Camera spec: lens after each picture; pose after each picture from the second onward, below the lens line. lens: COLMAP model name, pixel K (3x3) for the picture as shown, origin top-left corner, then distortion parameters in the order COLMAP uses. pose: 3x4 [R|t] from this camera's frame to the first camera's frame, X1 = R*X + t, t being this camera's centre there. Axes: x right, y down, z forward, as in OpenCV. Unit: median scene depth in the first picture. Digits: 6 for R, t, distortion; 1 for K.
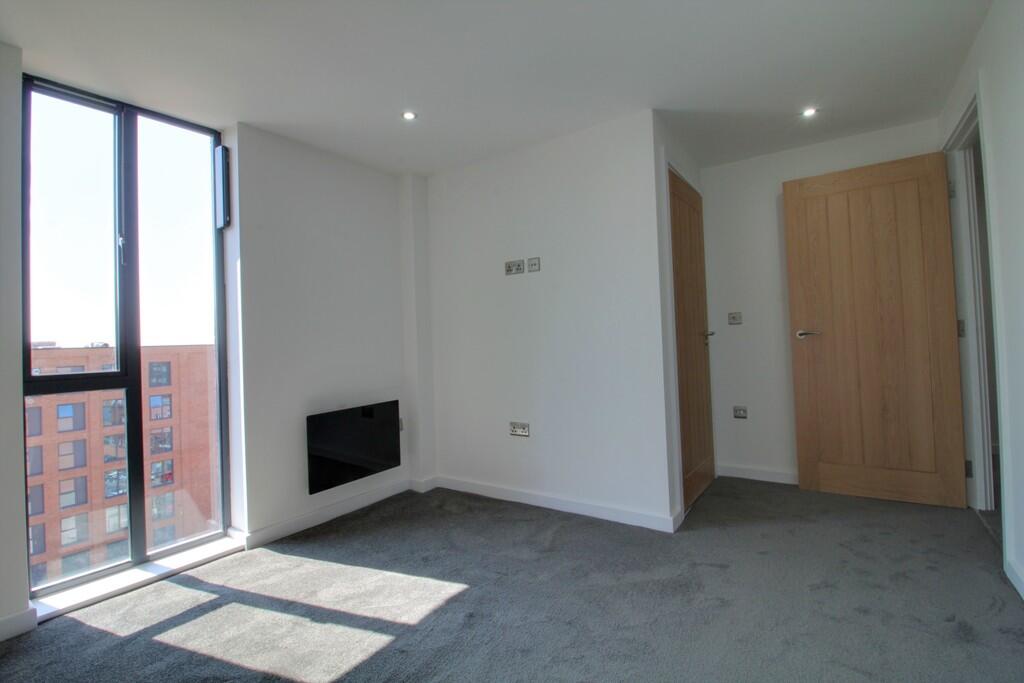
lens RADIAL K [[448.4, 0, 510.1], [0, 448.4, 335.4], [0, 0, 1]] dist [-0.009899, -0.002190]
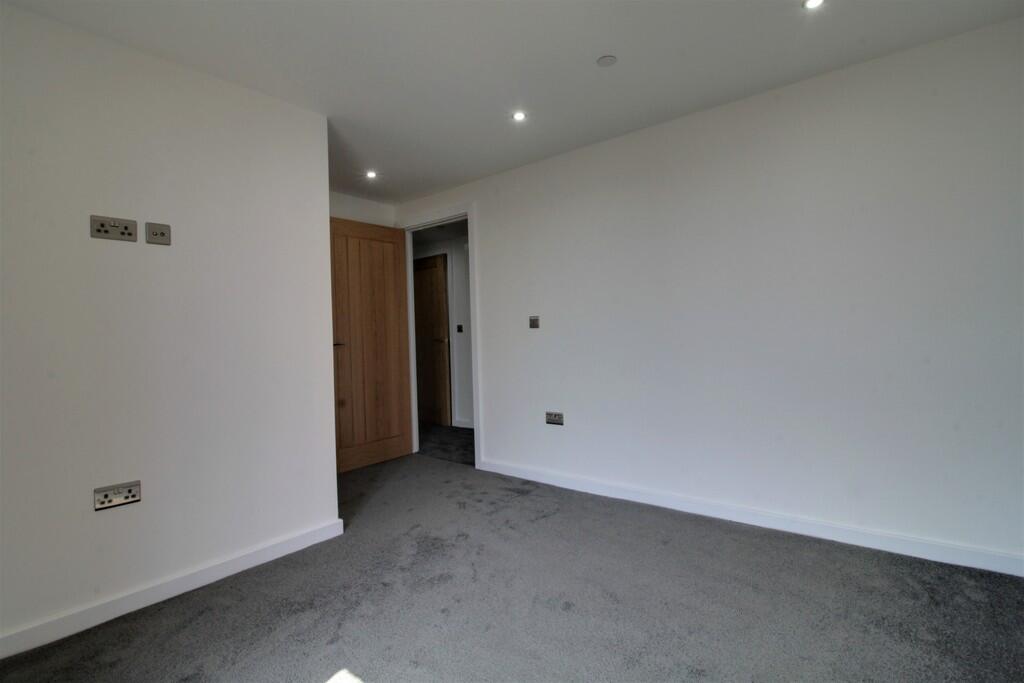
lens RADIAL K [[448.4, 0, 514.5], [0, 448.4, 337.2], [0, 0, 1]] dist [-0.009899, -0.002190]
pose [[0.118760, 0.027973, 0.992529, -0.546505], [0.008897, 0.999533, -0.029235, 0.018544], [-0.992883, 0.012303, 0.118456, 0.413885]]
